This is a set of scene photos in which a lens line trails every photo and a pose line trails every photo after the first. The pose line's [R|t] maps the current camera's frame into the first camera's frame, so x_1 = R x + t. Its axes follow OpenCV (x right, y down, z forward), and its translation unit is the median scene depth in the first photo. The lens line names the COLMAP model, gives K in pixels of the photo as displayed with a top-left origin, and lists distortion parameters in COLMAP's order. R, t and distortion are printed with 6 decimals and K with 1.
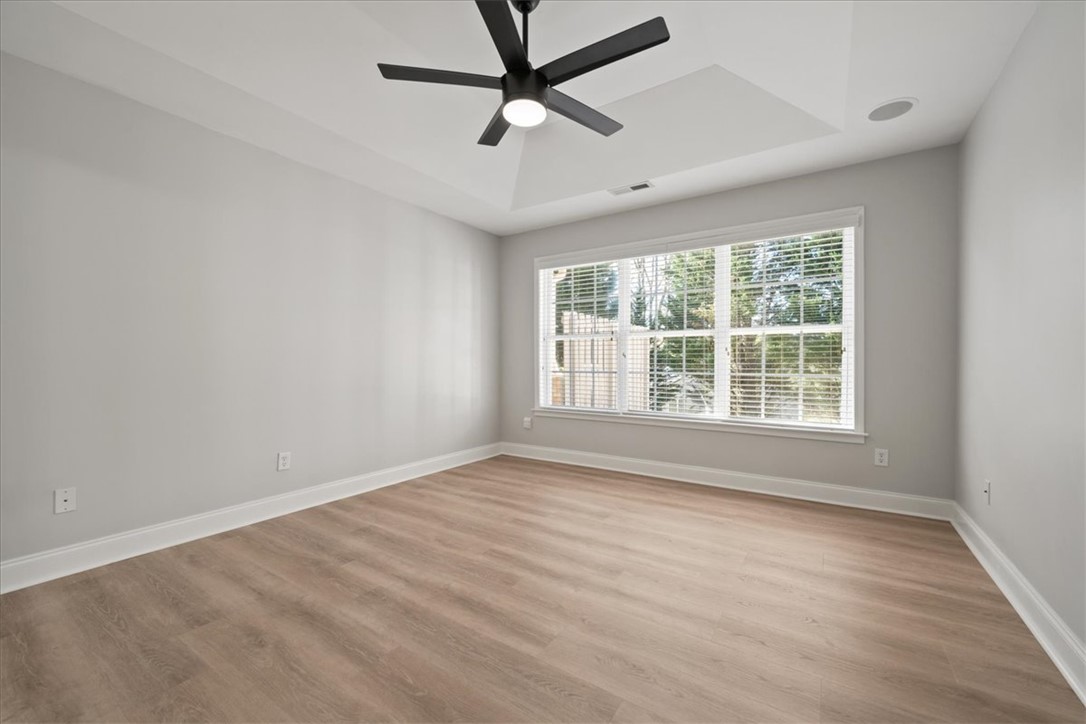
lens RADIAL K [[424.5, 0, 543.0], [0, 424.5, 362.0], [0, 0, 1]] dist [0.017742, -0.000109]
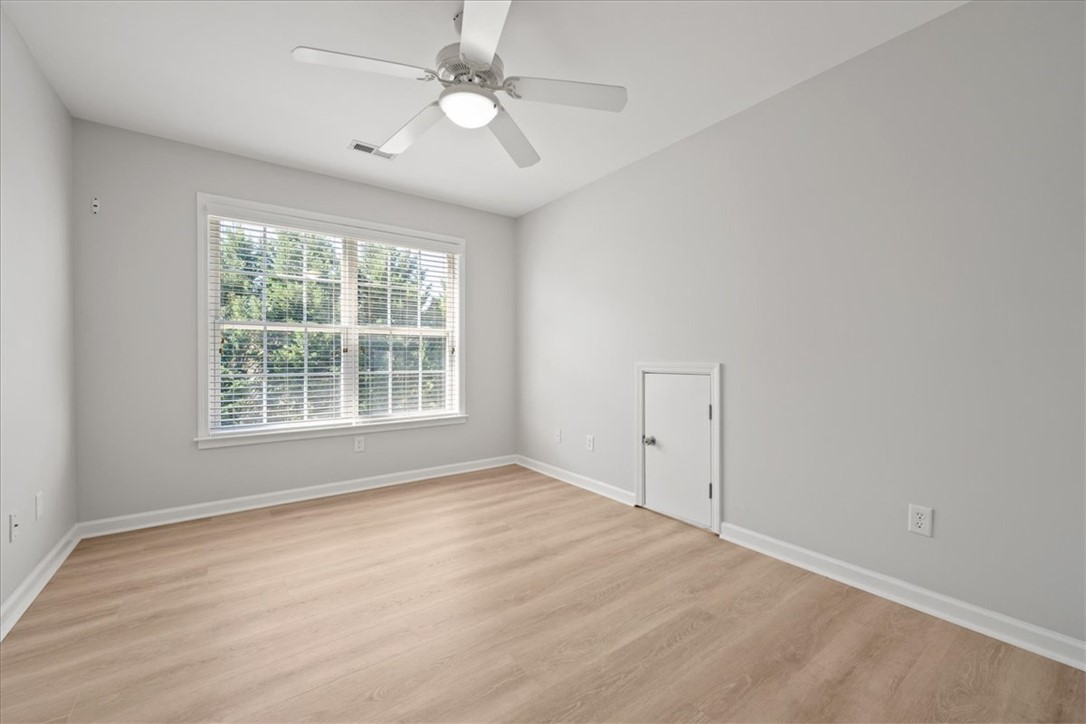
lens RADIAL K [[437.9, 0, 545.6], [0, 437.9, 359.8], [0, 0, 1]] dist [0.000428, -0.000009]
pose [[0.347478, -0.000126, 0.937688, -0.407170], [0.003198, 0.999994, -0.001051, 0.002051], [-0.937683, 0.003364, 0.347477, 0.308379]]
